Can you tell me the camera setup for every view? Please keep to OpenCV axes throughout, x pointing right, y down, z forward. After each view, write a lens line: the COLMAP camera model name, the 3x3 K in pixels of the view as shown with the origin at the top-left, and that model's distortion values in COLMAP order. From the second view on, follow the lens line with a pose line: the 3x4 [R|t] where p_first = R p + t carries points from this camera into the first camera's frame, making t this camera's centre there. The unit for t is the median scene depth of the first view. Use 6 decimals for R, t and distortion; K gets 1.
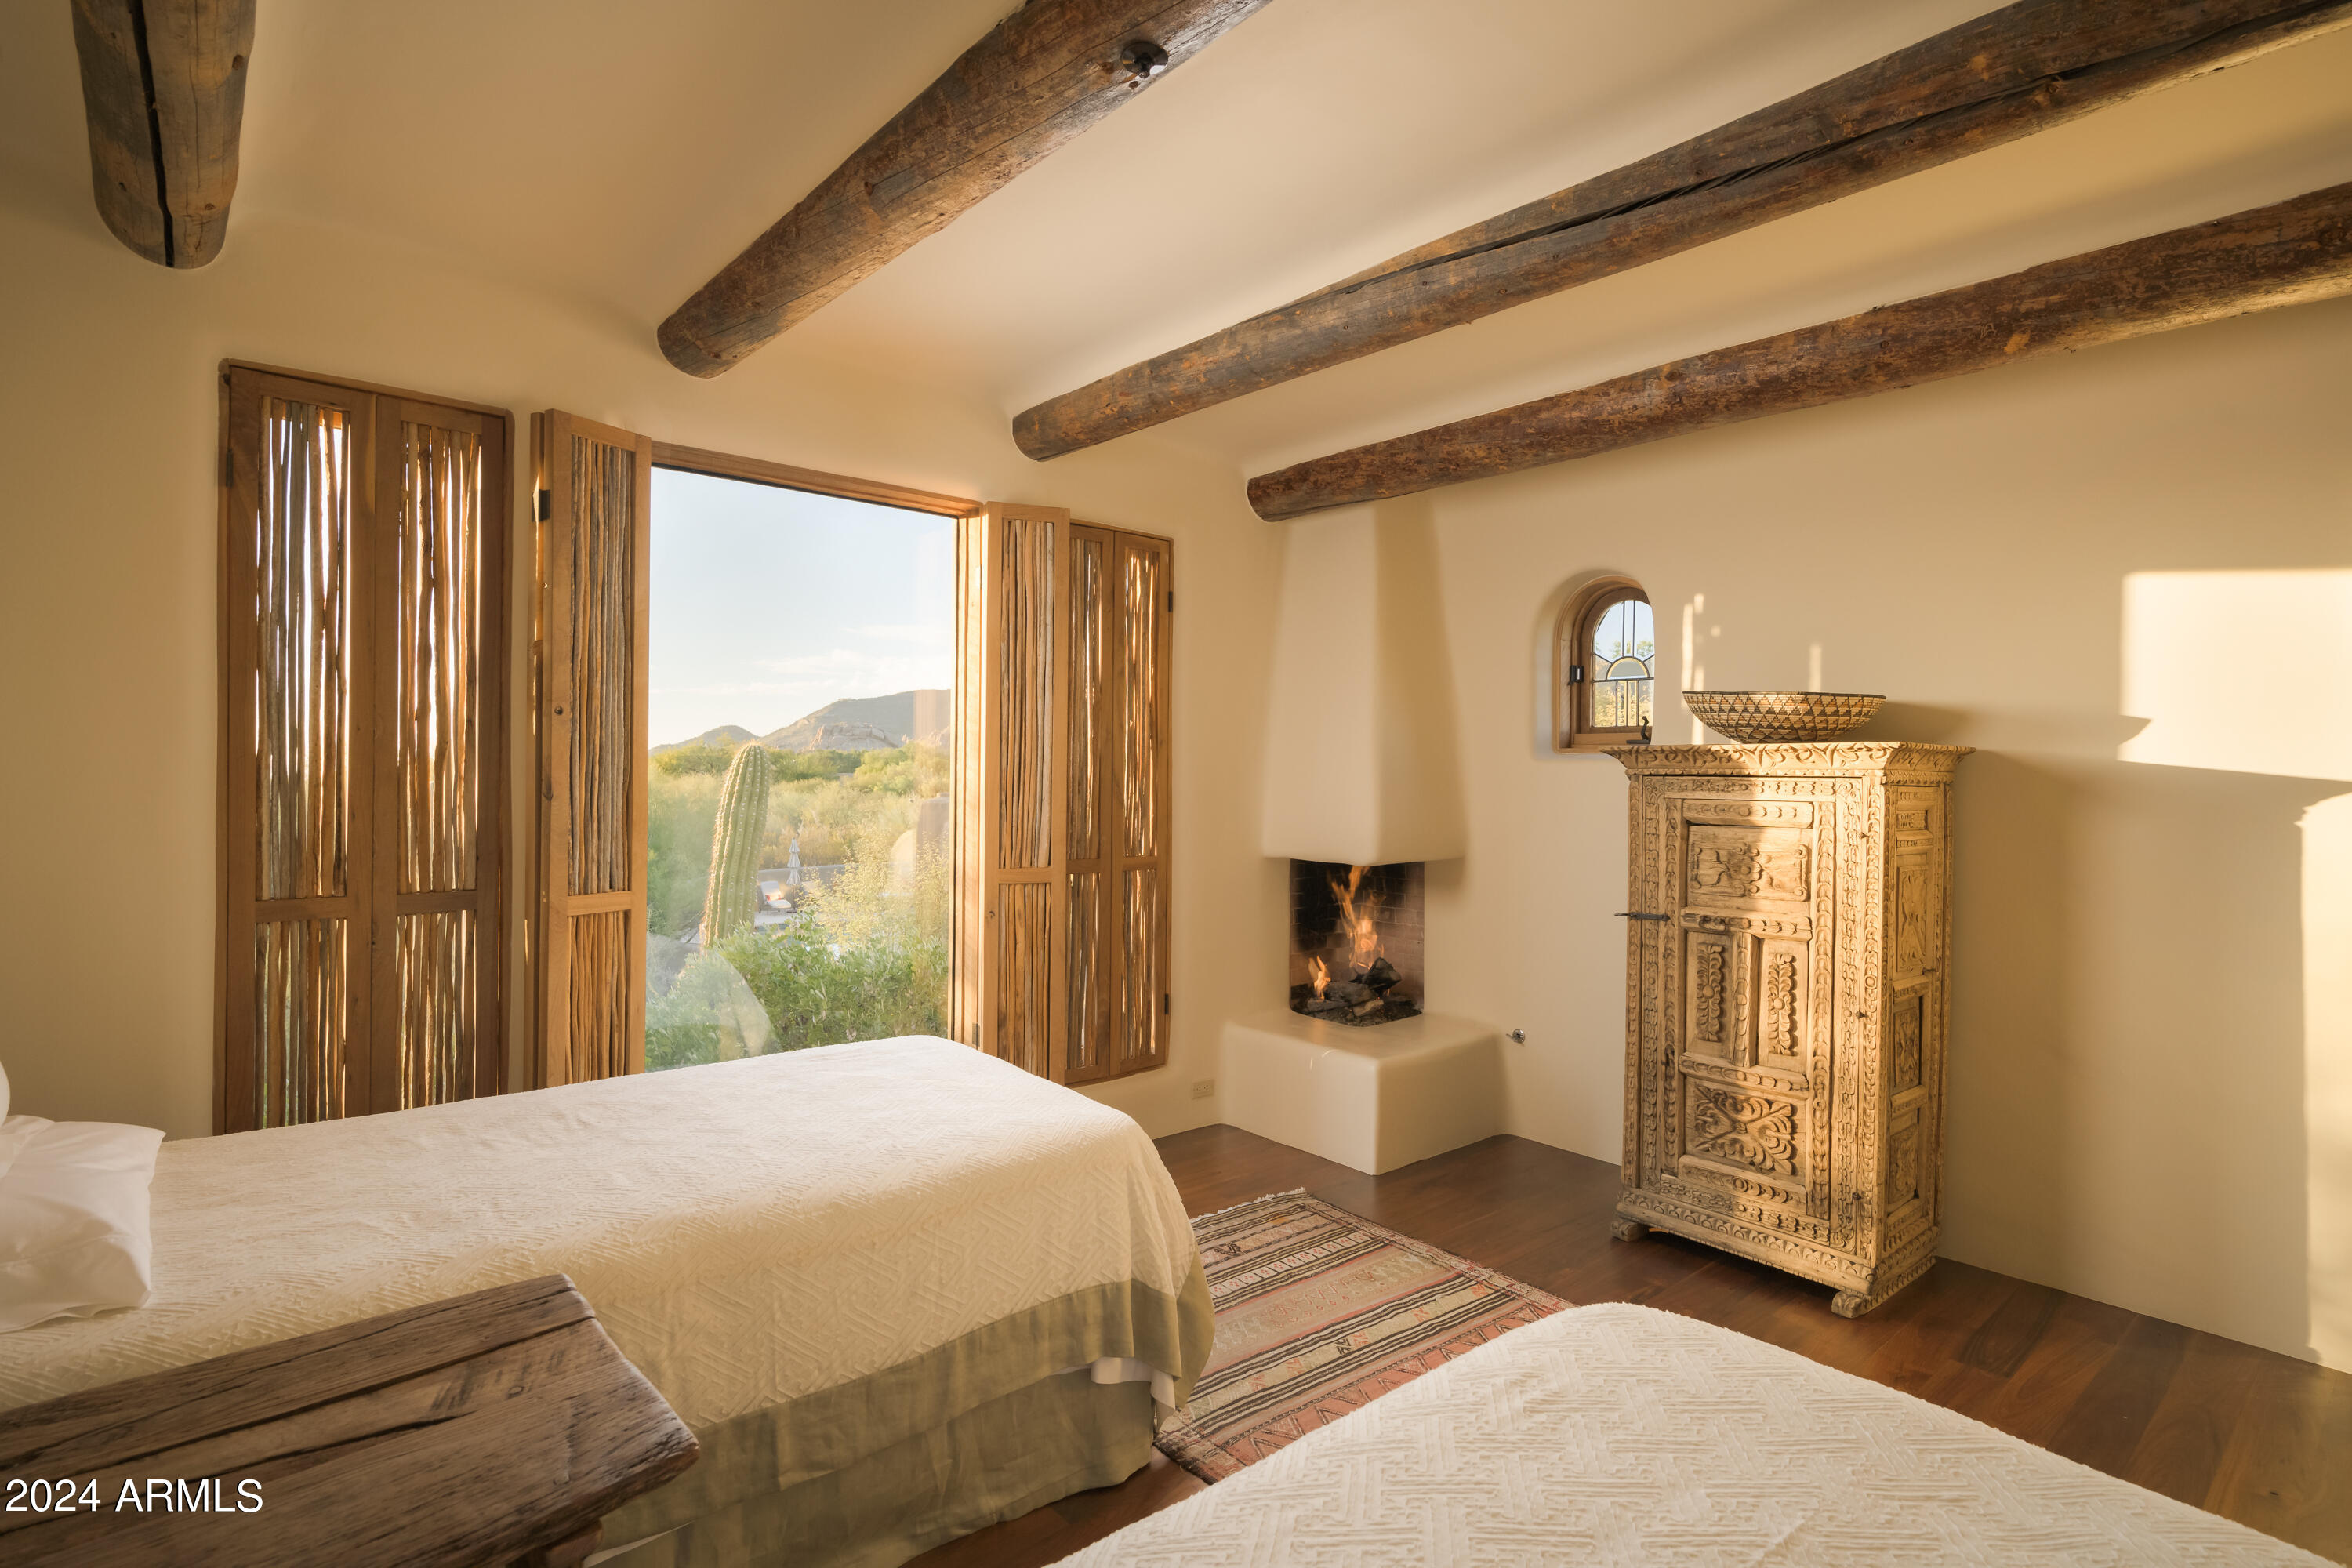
lens RADIAL K [[1135.1, 0, 1187.3], [0, 1135.1, 779.8], [0, 0, 1]] dist [0.001582, 0.000630]
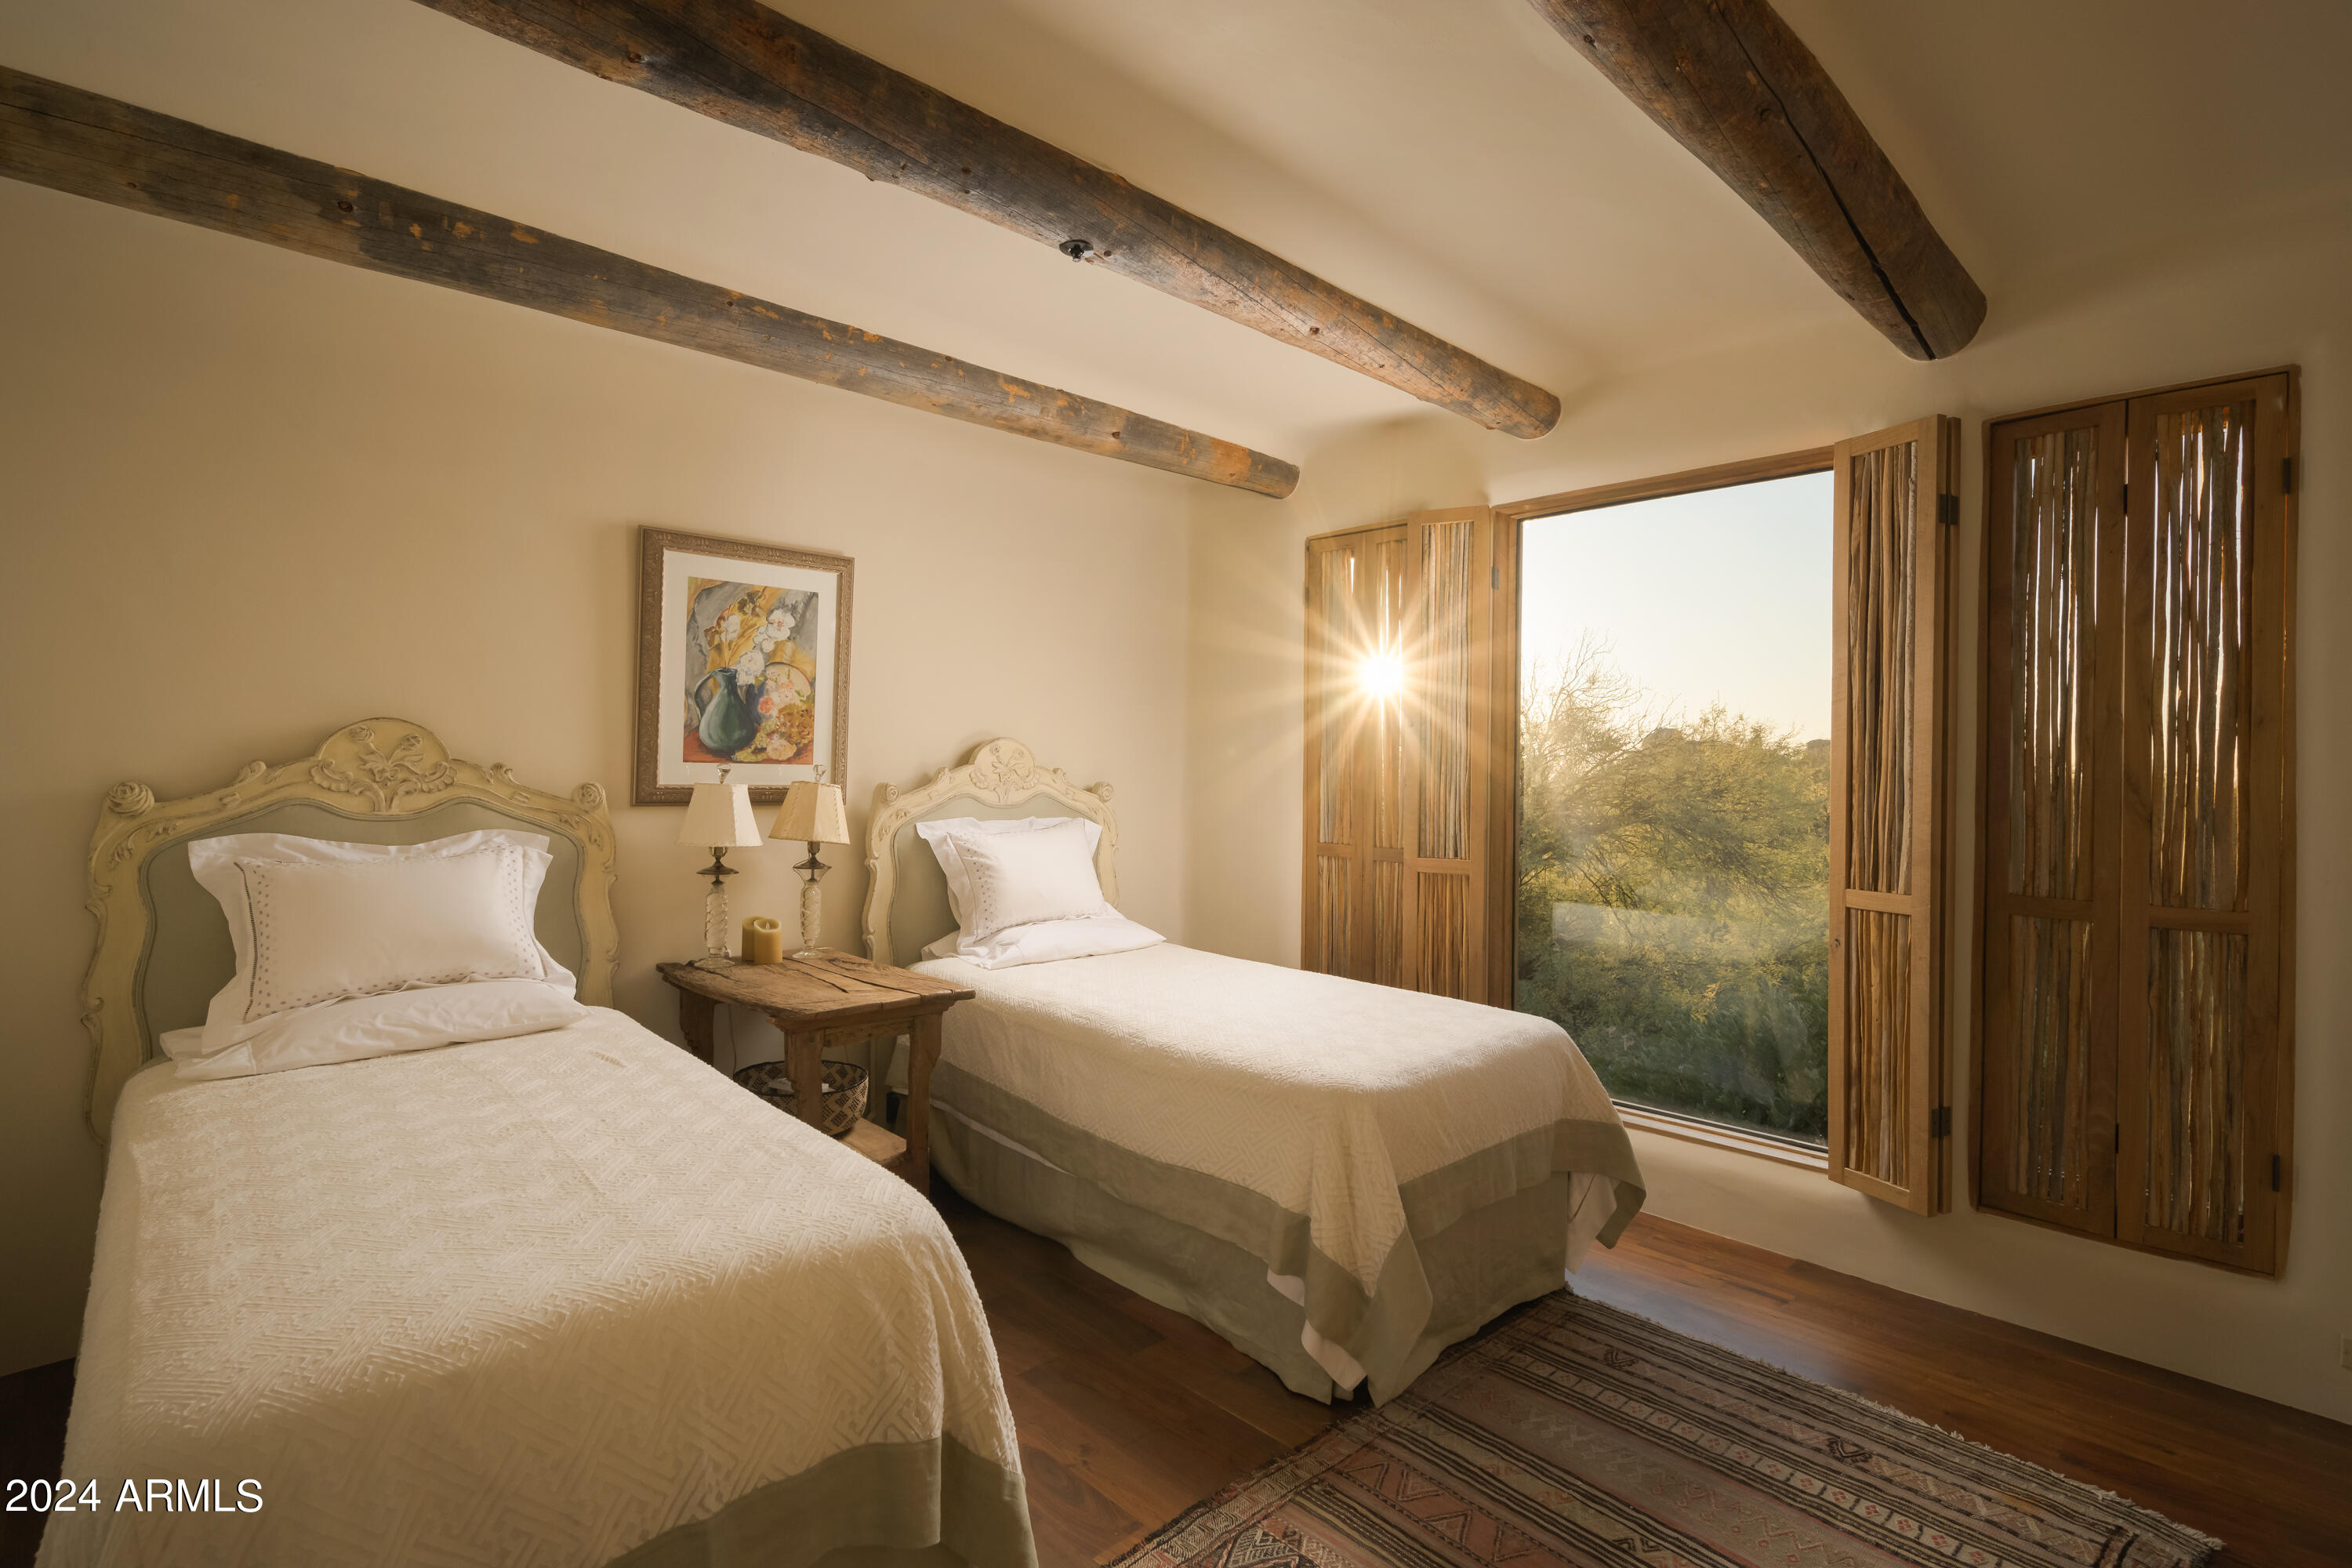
lens RADIAL K [[1135.1, 0, 1185.6], [0, 1135.1, 772.4], [0, 0, 1]] dist [0.001582, 0.000630]
pose [[0.051067, -0.001425, -0.998694, 0.654388], [-0.014504, 0.999892, -0.002169, 0.003411], [0.998590, 0.014596, 0.051041, 0.505487]]
